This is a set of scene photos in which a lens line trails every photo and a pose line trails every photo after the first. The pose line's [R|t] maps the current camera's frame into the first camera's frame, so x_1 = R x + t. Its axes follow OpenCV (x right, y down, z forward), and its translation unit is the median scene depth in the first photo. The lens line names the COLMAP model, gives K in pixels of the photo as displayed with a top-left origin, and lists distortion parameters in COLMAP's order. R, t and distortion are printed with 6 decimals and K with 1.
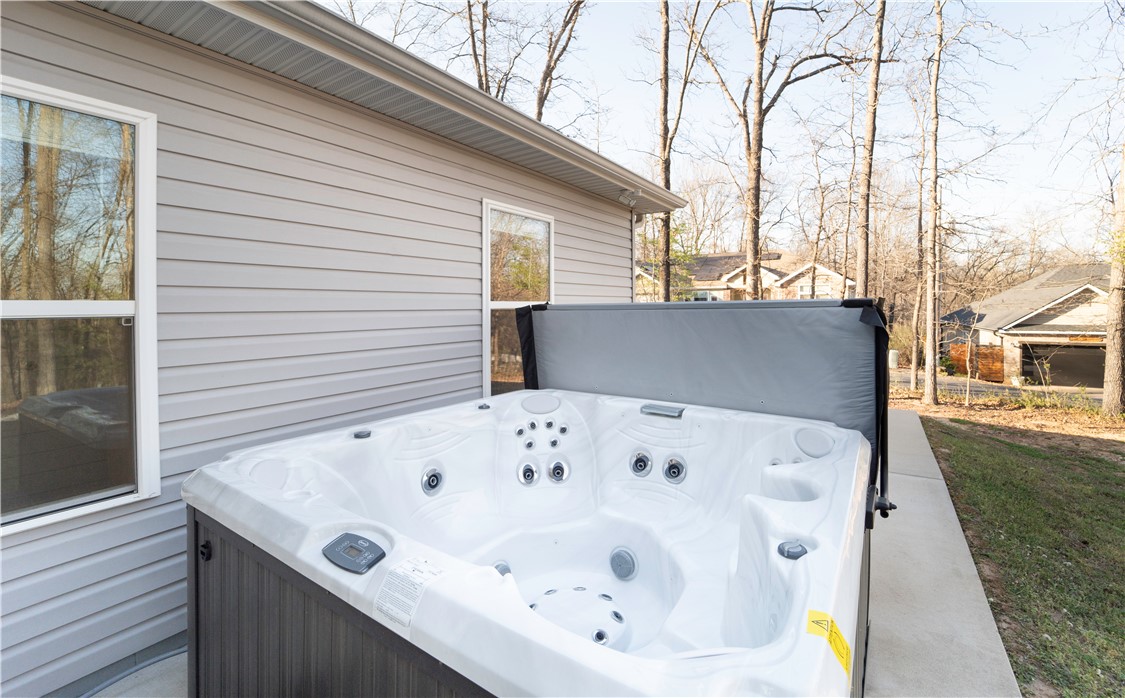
lens RADIAL K [[476.7, 0, 559.7], [0, 476.7, 301.1], [0, 0, 1]] dist [-0.000379, -0.000021]
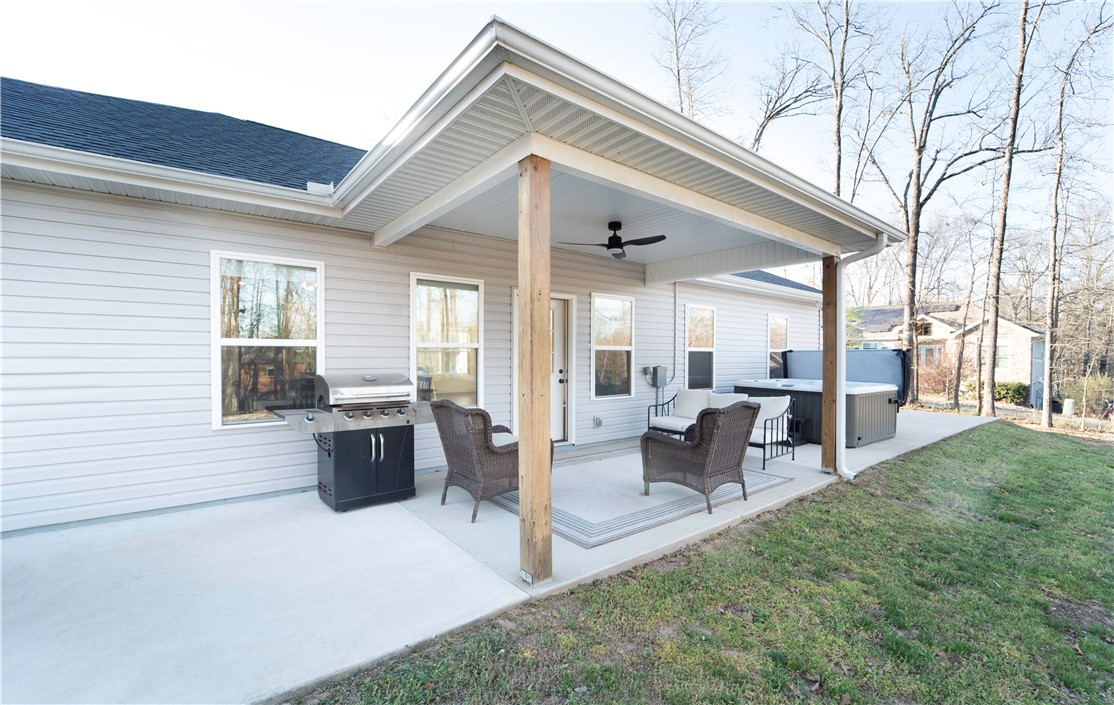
lens RADIAL K [[457.8, 0, 584.3], [0, 457.8, 358.4], [0, 0, 1]] dist [-0.029251, 0.000077]
pose [[0.959690, 0.013756, -0.280724, -0.096179], [-0.008435, 0.999761, 0.020152, 0.002621], [0.280934, -0.016971, 0.959577, -0.413690]]
